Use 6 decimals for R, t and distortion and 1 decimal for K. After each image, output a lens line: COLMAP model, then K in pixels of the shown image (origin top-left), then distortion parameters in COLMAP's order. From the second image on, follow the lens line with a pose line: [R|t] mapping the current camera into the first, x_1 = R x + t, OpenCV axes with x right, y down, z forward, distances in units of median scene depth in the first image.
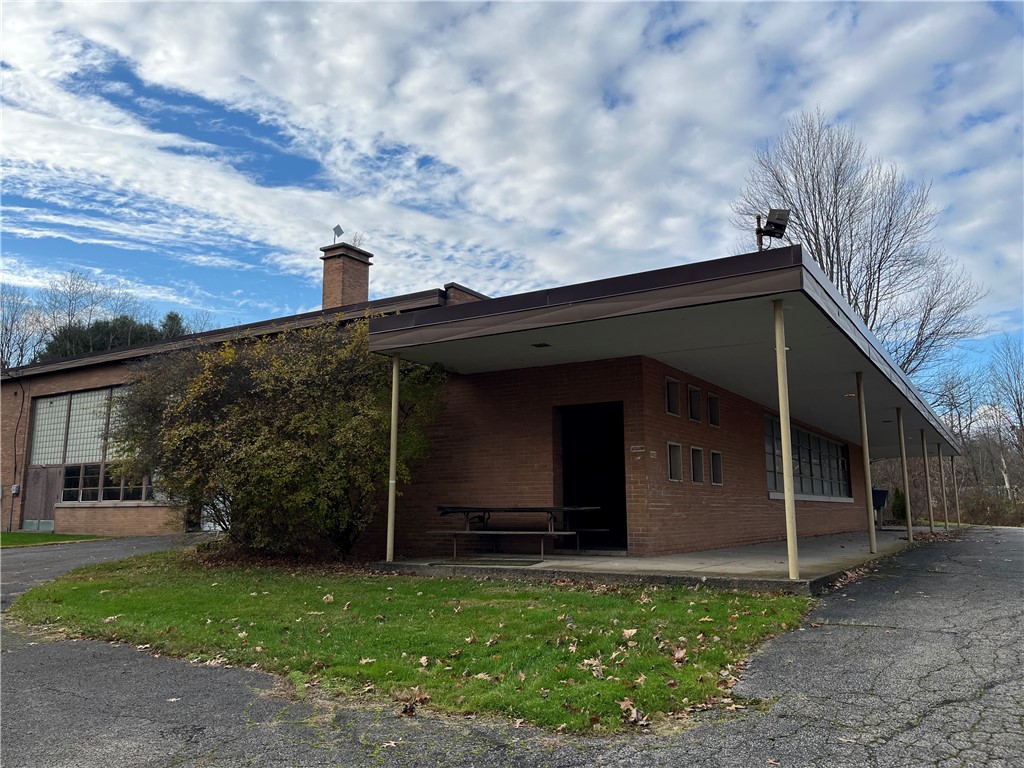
lens RADIAL K [[756.4, 0, 517.1], [0, 756.4, 378.7], [0, 0, 1]] dist [0.058296, -0.088215]
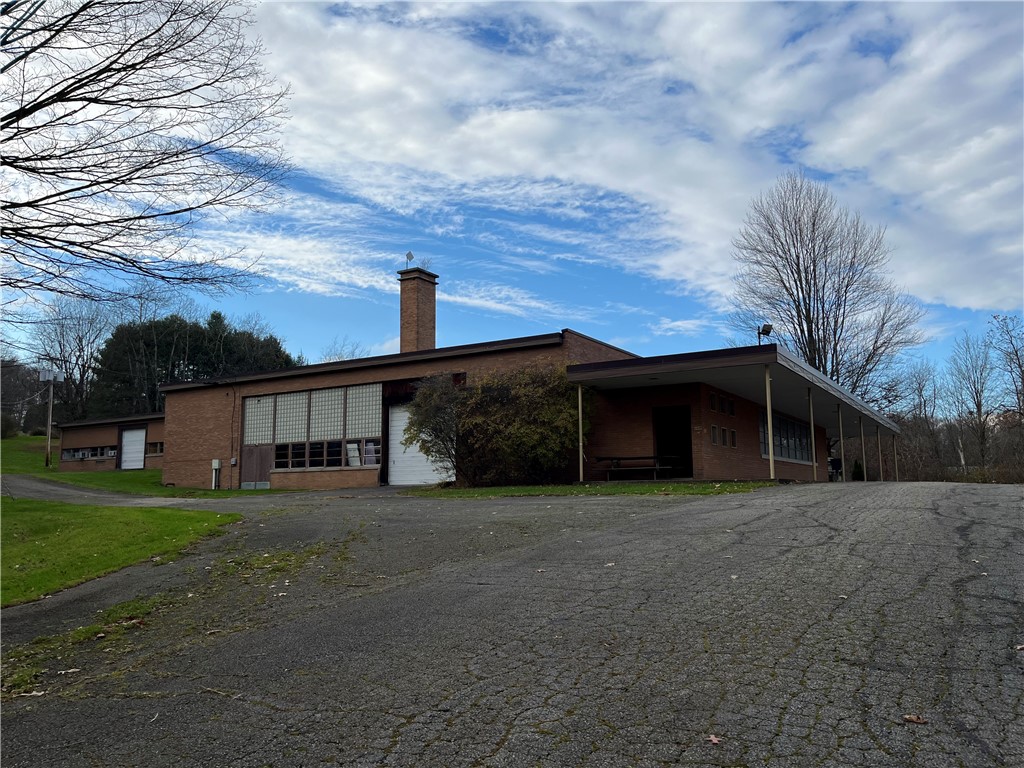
lens RADIAL K [[756.4, 0, 507.3], [0, 756.4, 391.0], [0, 0, 1]] dist [0.058296, -0.088215]
pose [[0.999983, -0.005873, 0.000123, -0.148876], [0.005865, 0.999405, 0.033994, -0.033628], [-0.000323, -0.033993, 0.999422, -0.437161]]
